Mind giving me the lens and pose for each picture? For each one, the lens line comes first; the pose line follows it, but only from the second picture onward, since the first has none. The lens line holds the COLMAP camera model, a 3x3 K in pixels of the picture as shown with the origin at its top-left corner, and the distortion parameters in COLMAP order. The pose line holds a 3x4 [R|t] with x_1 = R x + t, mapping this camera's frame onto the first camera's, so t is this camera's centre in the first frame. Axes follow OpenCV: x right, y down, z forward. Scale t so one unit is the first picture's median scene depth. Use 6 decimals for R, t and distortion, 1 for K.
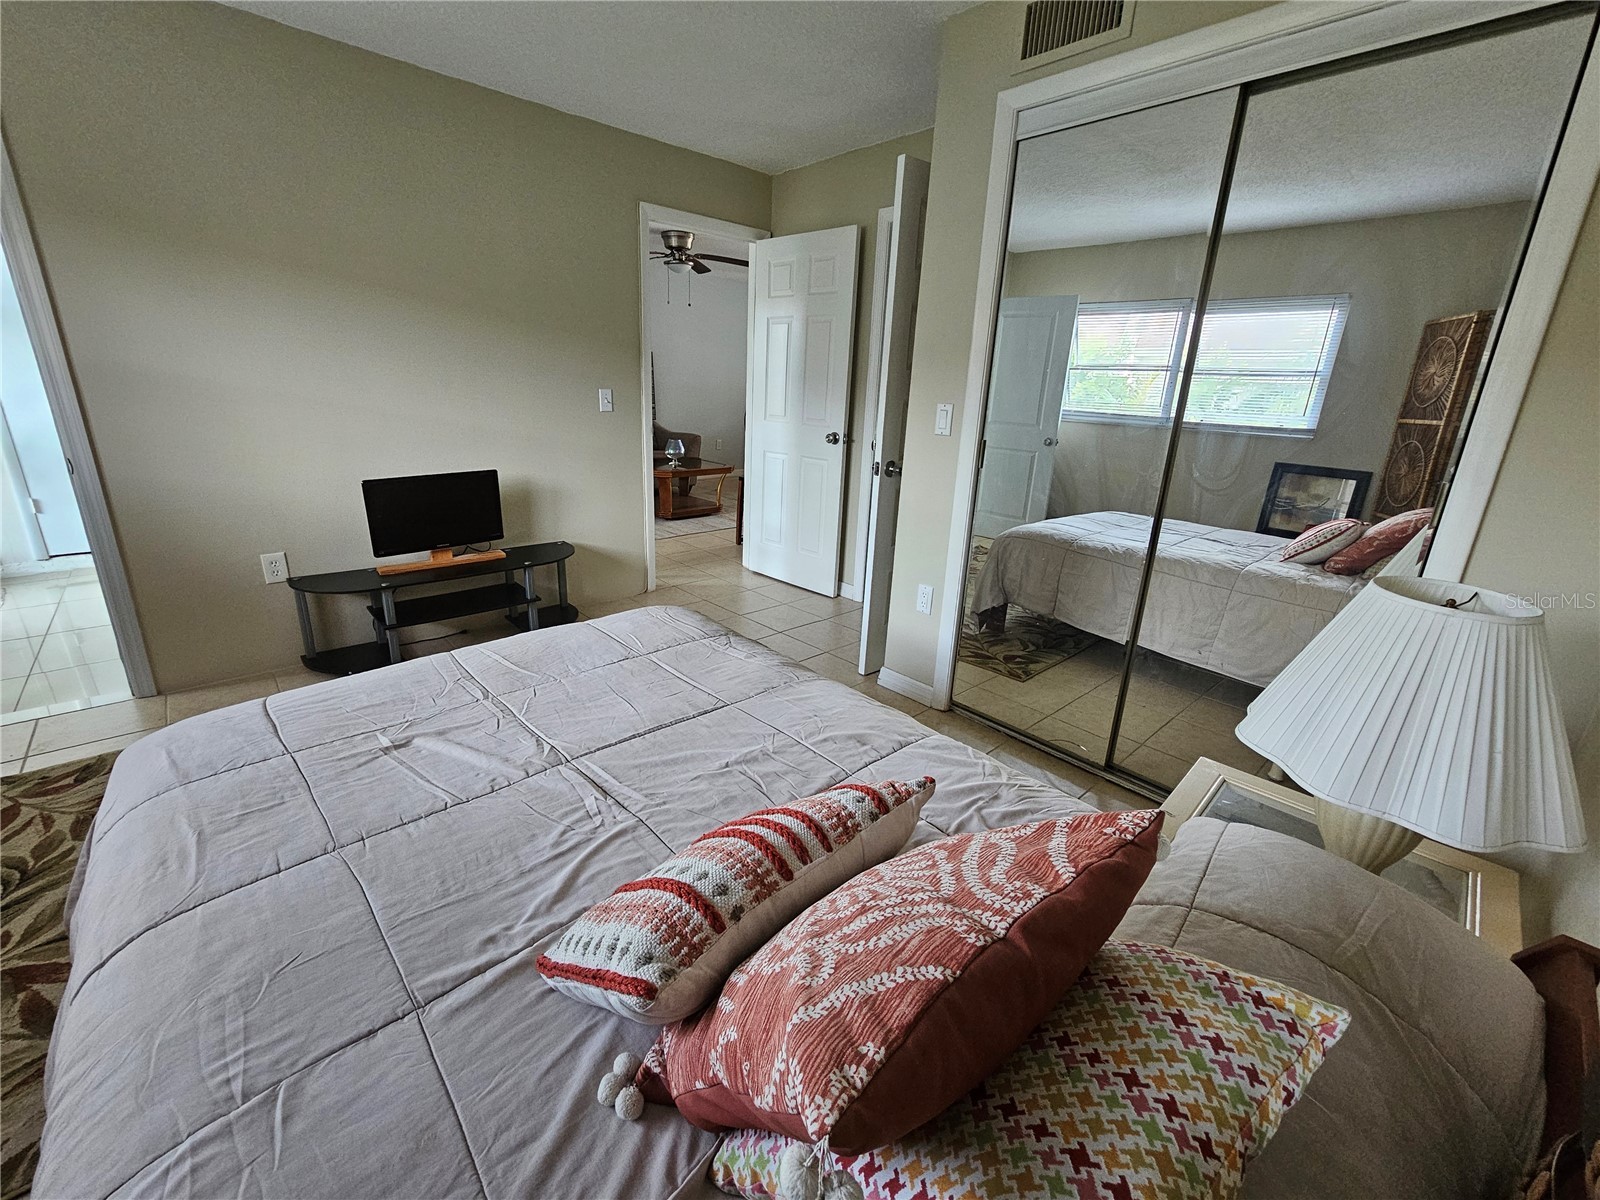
lens RADIAL K [[658.4, 0, 787.5], [0, 658.4, 582.1], [0, 0, 1]] dist [0.002911, 0.000208]
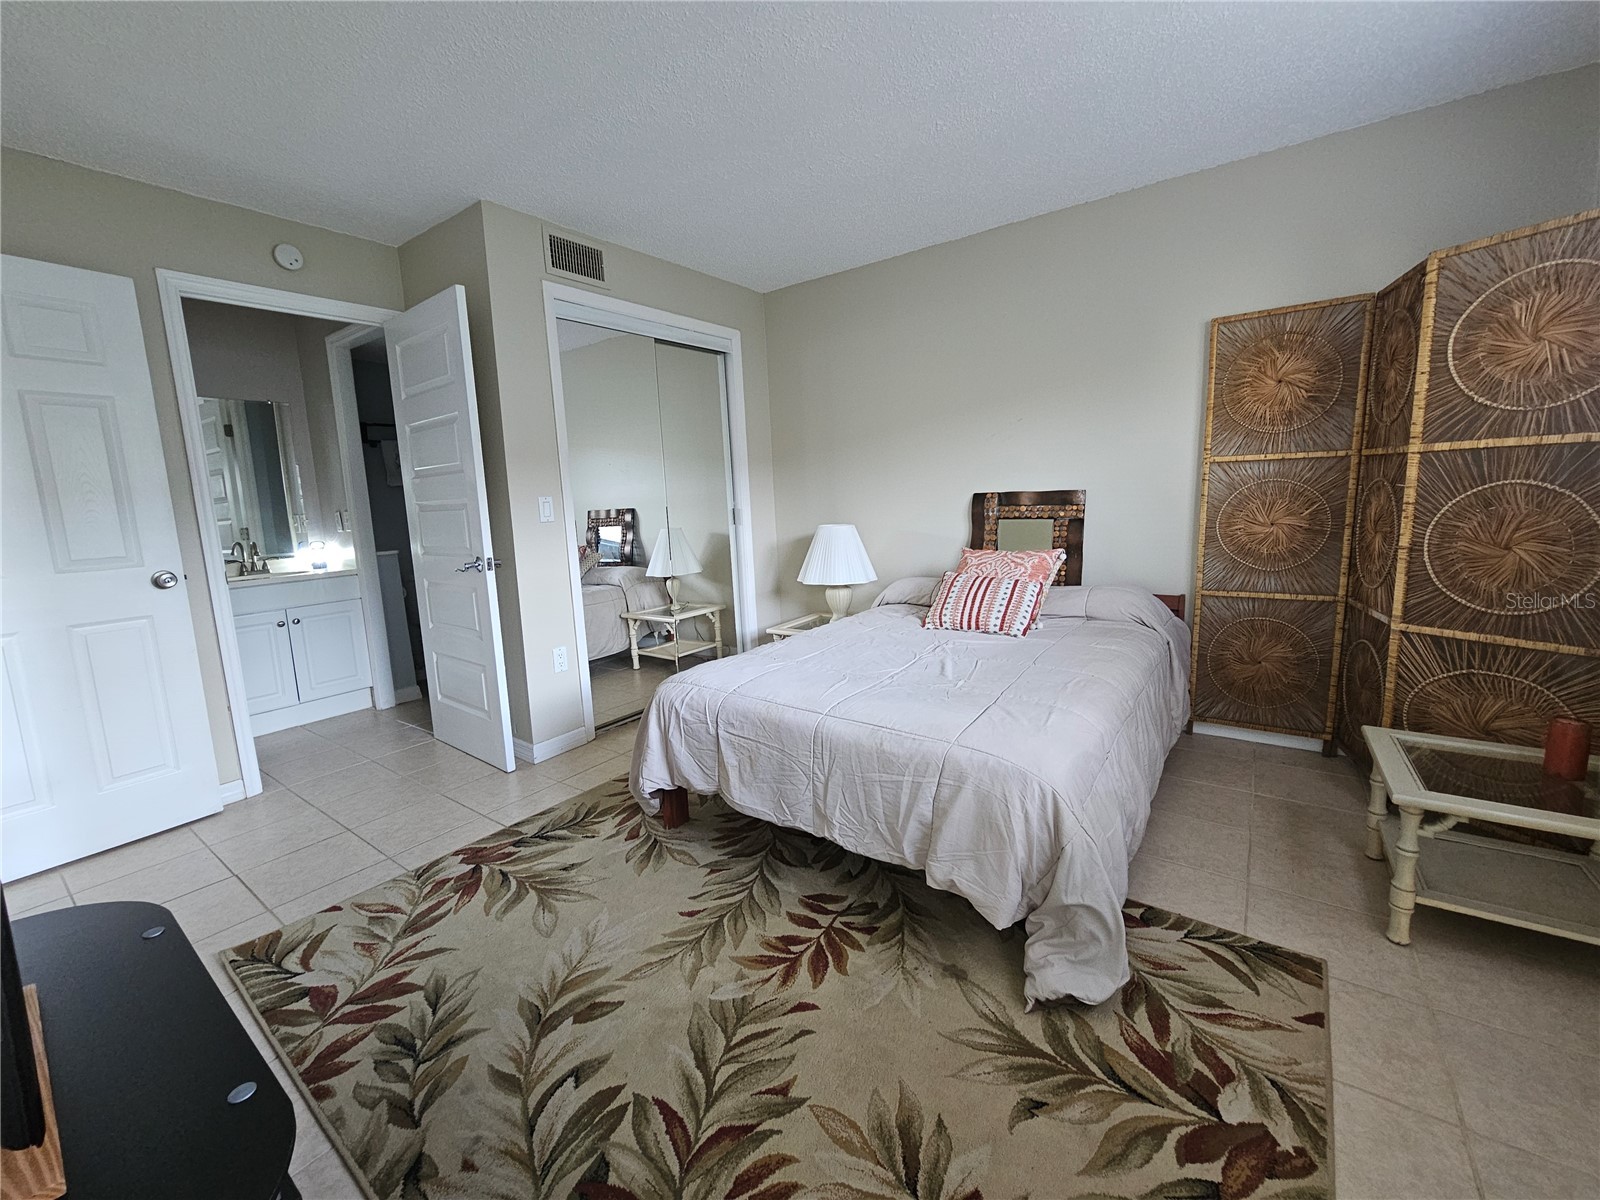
lens RADIAL K [[661.9, 0, 788.7], [0, 661.9, 584.1], [0, 0, 1]] dist [-0.000476, 0.000638]
pose [[-0.192958, -0.163324, 0.967519, -0.928334], [0.326707, 0.919091, 0.220307, -0.209947], [-0.925219, 0.358605, -0.123987, 0.680897]]
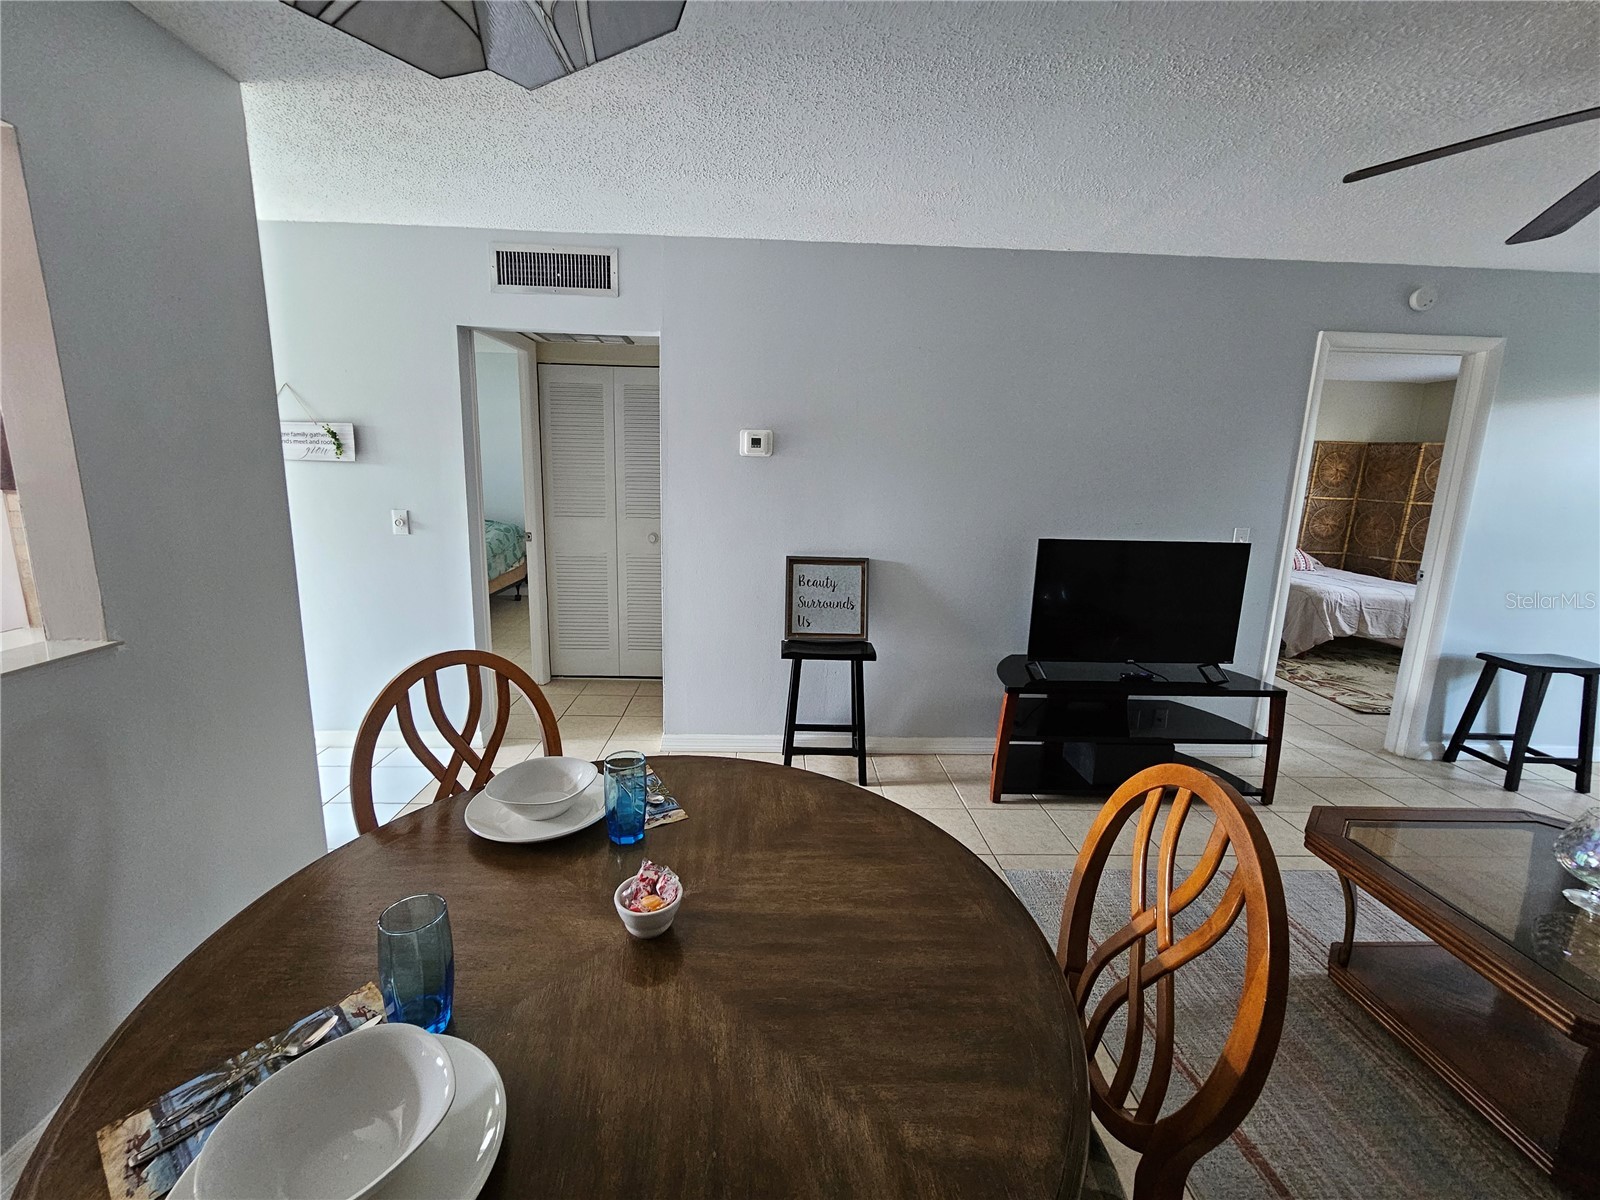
lens RADIAL K [[657.5, 0, 792.1], [0, 657.5, 589.8], [0, 0, 1]] dist [-0.009212, -0.000199]
pose [[-0.754753, -0.177241, 0.631611, -0.168752], [0.142734, 0.895375, 0.421819, -0.962555], [-0.640292, 0.408522, -0.650489, 2.897503]]
